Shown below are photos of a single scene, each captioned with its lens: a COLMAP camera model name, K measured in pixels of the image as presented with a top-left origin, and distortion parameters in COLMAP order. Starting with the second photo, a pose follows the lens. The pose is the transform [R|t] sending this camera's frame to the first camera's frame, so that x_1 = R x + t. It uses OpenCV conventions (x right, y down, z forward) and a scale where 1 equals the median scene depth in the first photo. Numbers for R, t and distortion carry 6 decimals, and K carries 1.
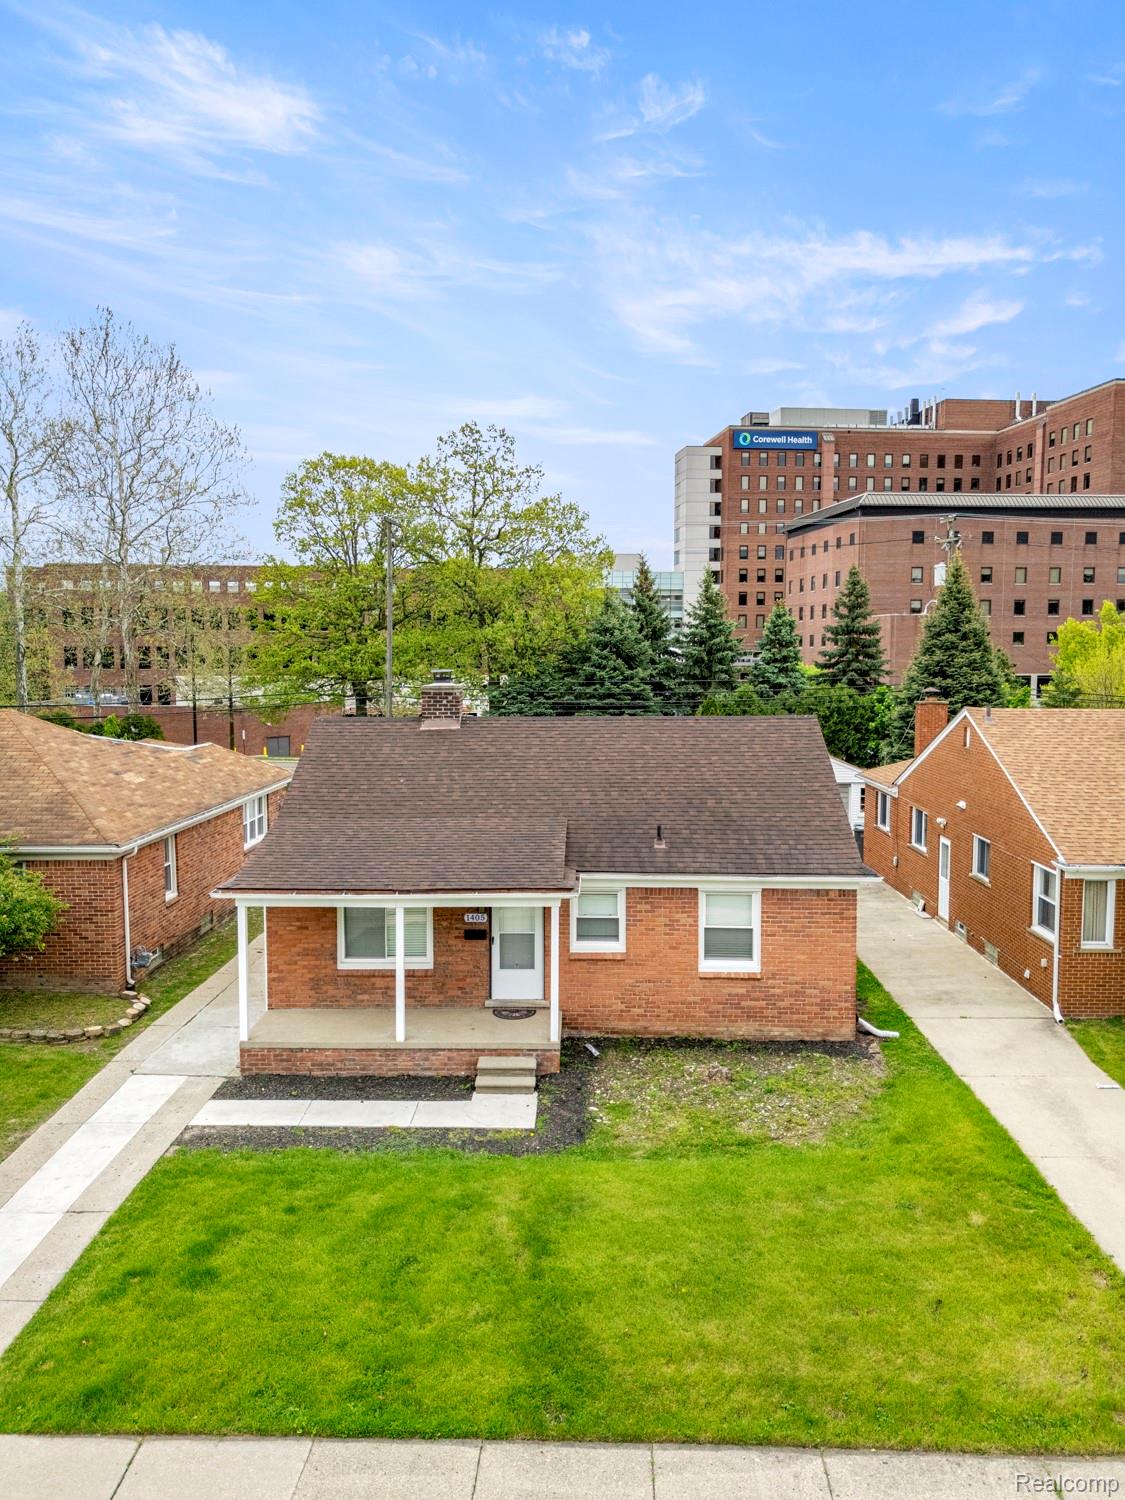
lens RADIAL K [[1096.2, 0, 564.2], [0, 1096.2, 750.1], [0, 0, 1]] dist [0.083172, -0.086753]
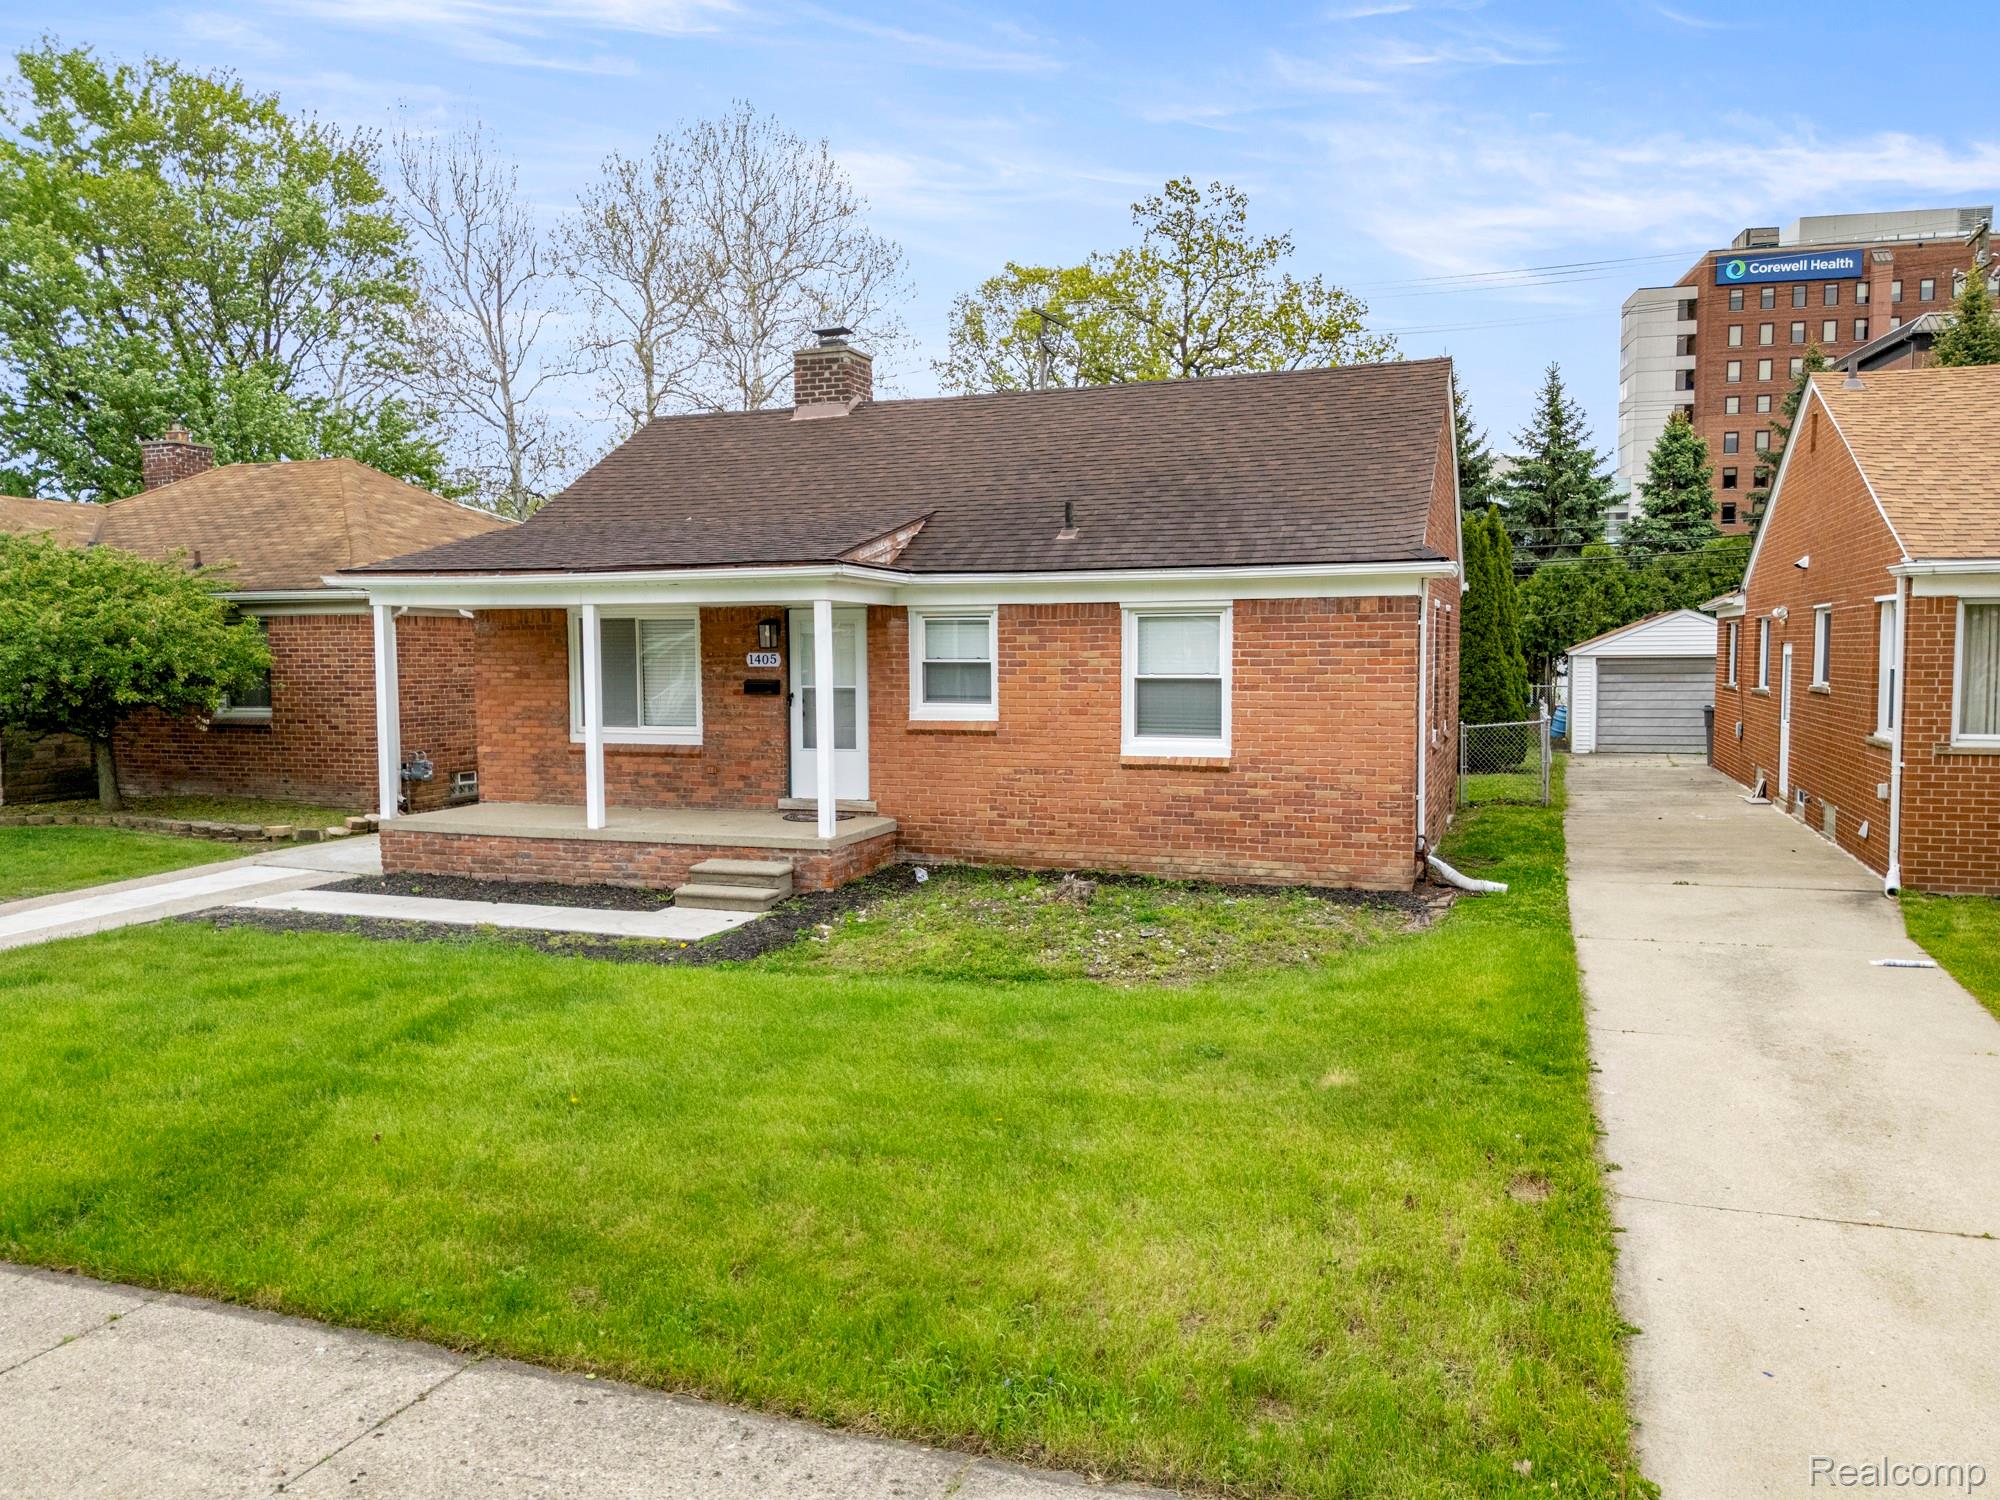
lens RADIAL K [[1461.6, 0, 993.6], [0, 1461.6, 748.1], [0, 0, 1]] dist [0.083172, -0.086753]
pose [[0.946962, 0.018148, -0.320834, 0.297368], [-0.024293, 0.999590, -0.015161, 0.210150], [0.320427, 0.022151, 0.947014, 0.279656]]
